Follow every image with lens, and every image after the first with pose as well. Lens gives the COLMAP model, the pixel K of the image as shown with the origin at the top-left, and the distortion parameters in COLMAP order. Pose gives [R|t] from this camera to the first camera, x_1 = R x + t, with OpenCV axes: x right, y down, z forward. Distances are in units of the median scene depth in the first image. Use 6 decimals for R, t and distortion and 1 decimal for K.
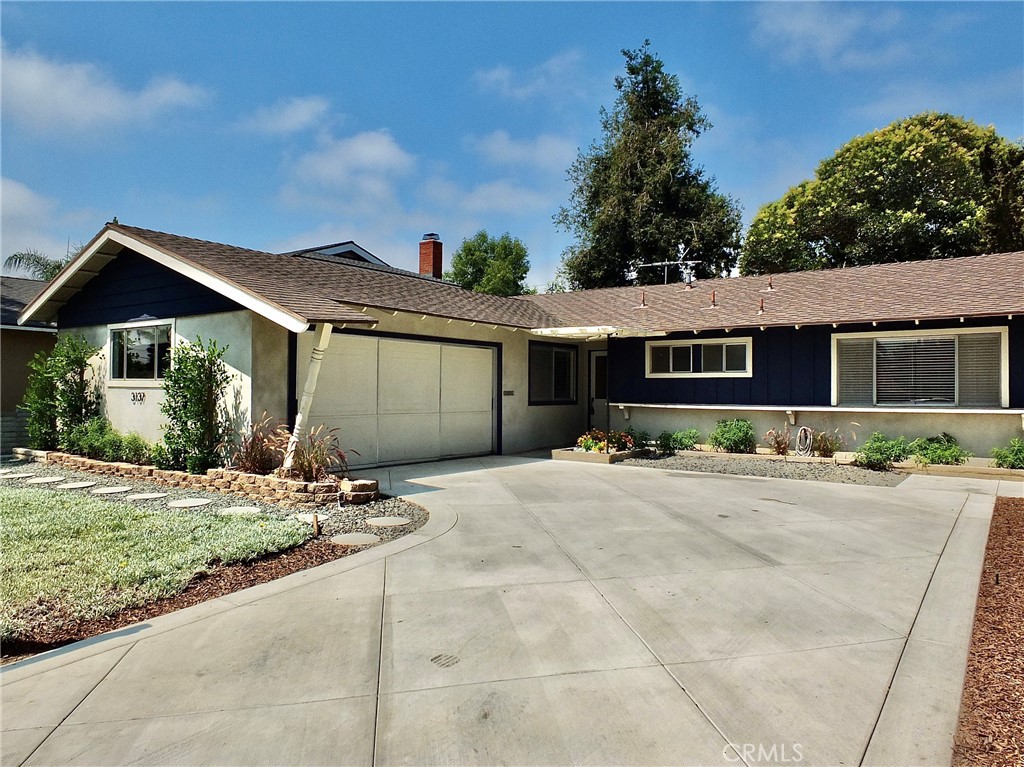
lens RADIAL K [[697.9, 0, 512.2], [0, 697.9, 384.0], [0, 0, 1]] dist [-0.026393, 0.005957]
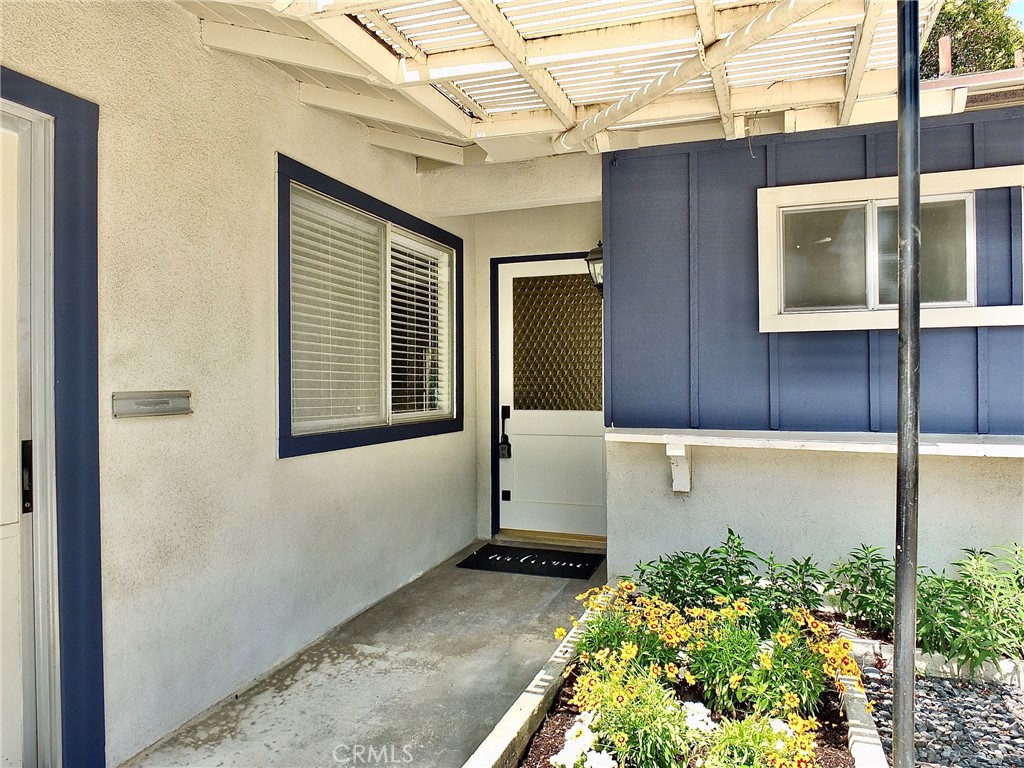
lens RADIAL K [[697.9, 0, 514.3], [0, 697.9, 383.4], [0, 0, 1]] dist [-0.026393, 0.005957]
pose [[0.962617, -0.013460, 0.270532, 0.035861], [0.010774, 0.999877, 0.011410, 0.006365], [-0.270652, -0.008069, 0.962643, 0.788636]]
